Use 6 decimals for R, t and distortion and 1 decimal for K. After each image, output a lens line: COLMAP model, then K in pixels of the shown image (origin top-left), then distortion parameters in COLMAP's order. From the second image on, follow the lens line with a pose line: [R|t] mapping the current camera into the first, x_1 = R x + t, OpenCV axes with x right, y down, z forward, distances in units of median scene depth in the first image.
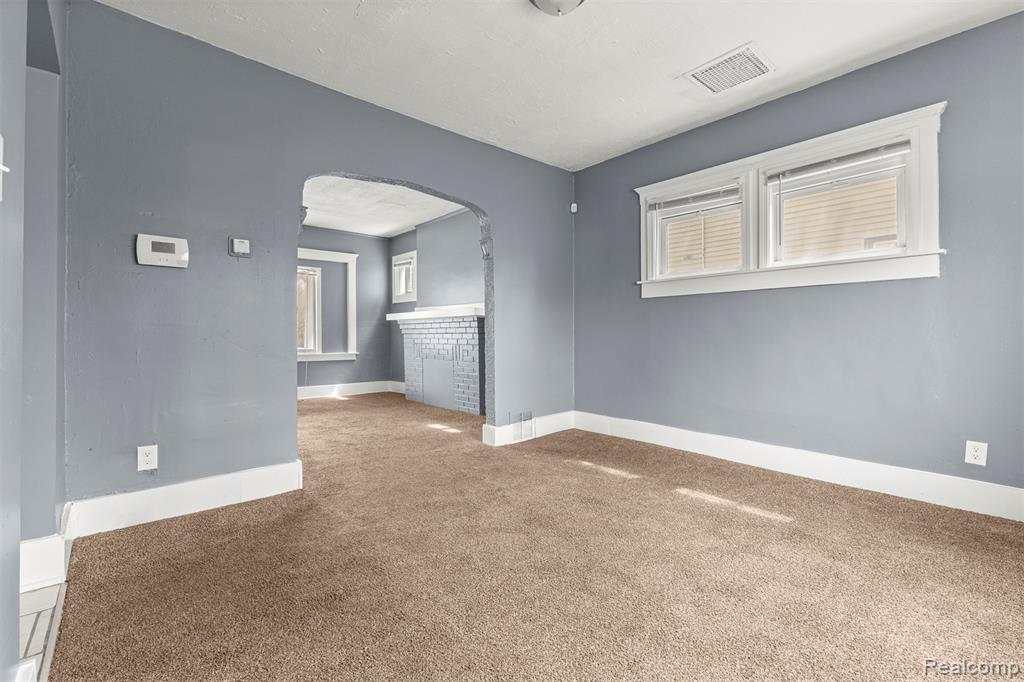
lens RADIAL K [[444.6, 0, 512.4], [0, 444.6, 334.0], [0, 0, 1]] dist [0.004405, -0.000022]
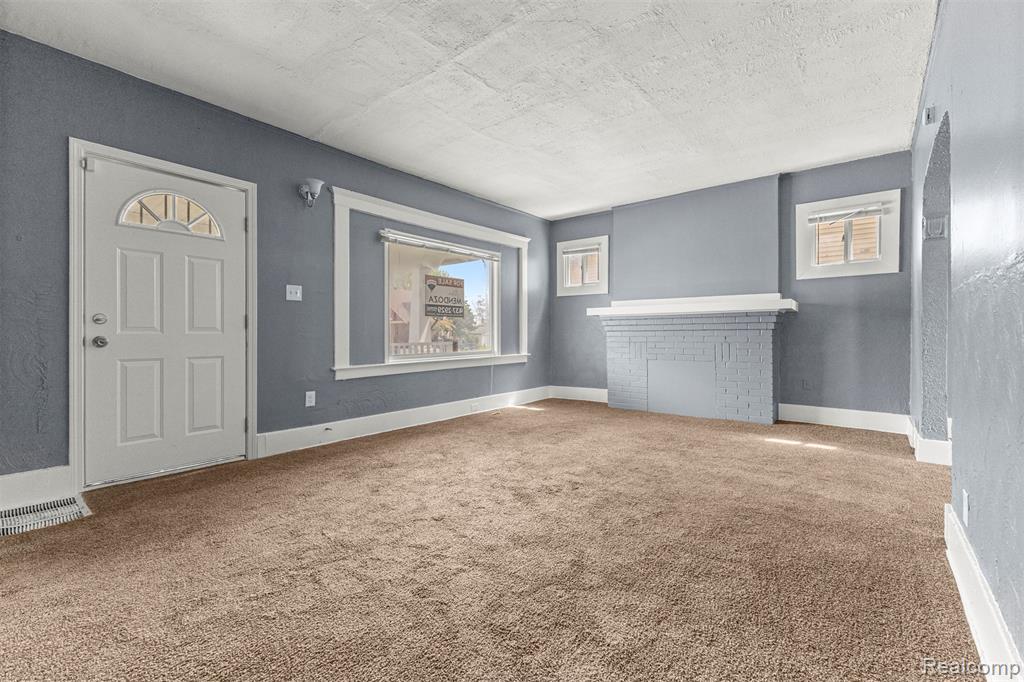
lens RADIAL K [[444.6, 0, 512.4], [0, 444.6, 334.0], [0, 0, 1]] dist [0.004405, -0.000022]
pose [[0.986201, -0.005907, 0.165447, -1.152185], [0.005274, 0.999977, 0.004264, 0.000332], [-0.165468, -0.003333, 0.986209, 0.367427]]
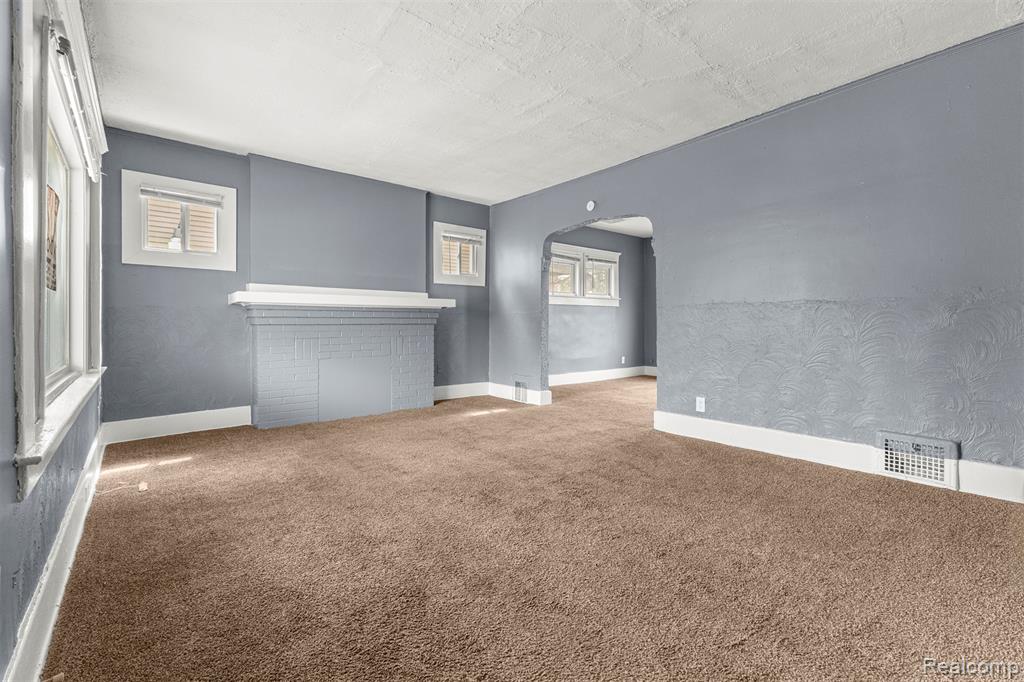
lens RADIAL K [[450.4, 0, 510.3], [0, 450.4, 332.3], [0, 0, 1]] dist [0.004304, -0.000281]
pose [[0.031832, -0.016078, 0.999364, -1.743368], [0.002592, 0.999869, 0.016004, 0.000108], [-0.999490, 0.002081, 0.031869, 1.267850]]
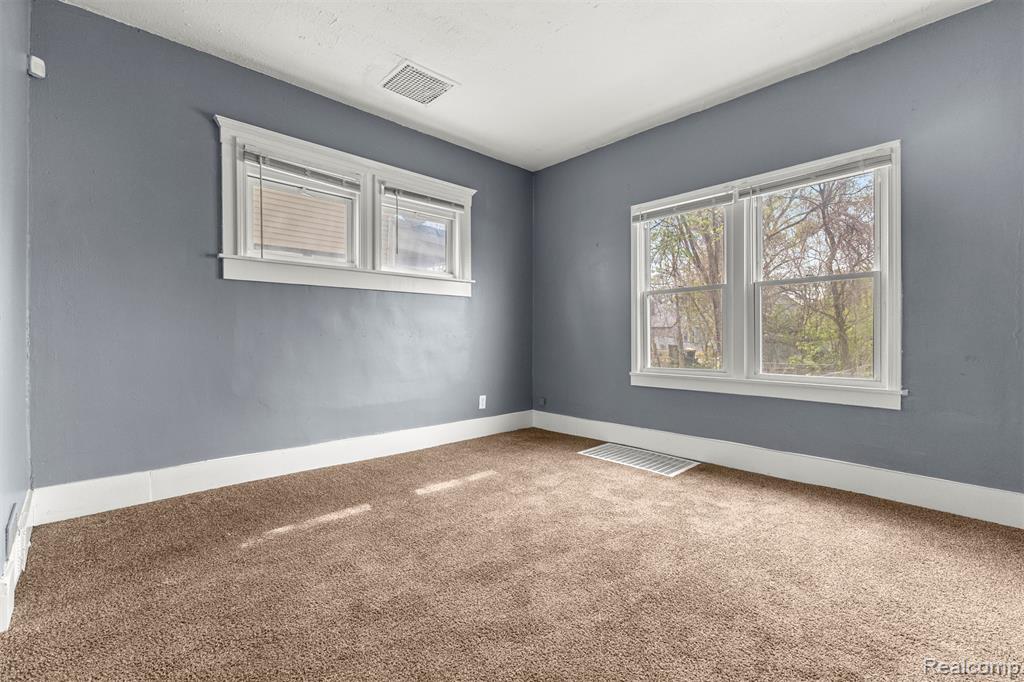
lens RADIAL K [[444.6, 0, 512.4], [0, 444.6, 334.0], [0, 0, 1]] dist [0.004405, -0.000022]
pose [[-0.033966, -0.001981, 0.999421, -0.495719], [-0.006906, 0.999975, 0.001748, 0.000950], [-0.999399, -0.006843, -0.033979, 0.685538]]
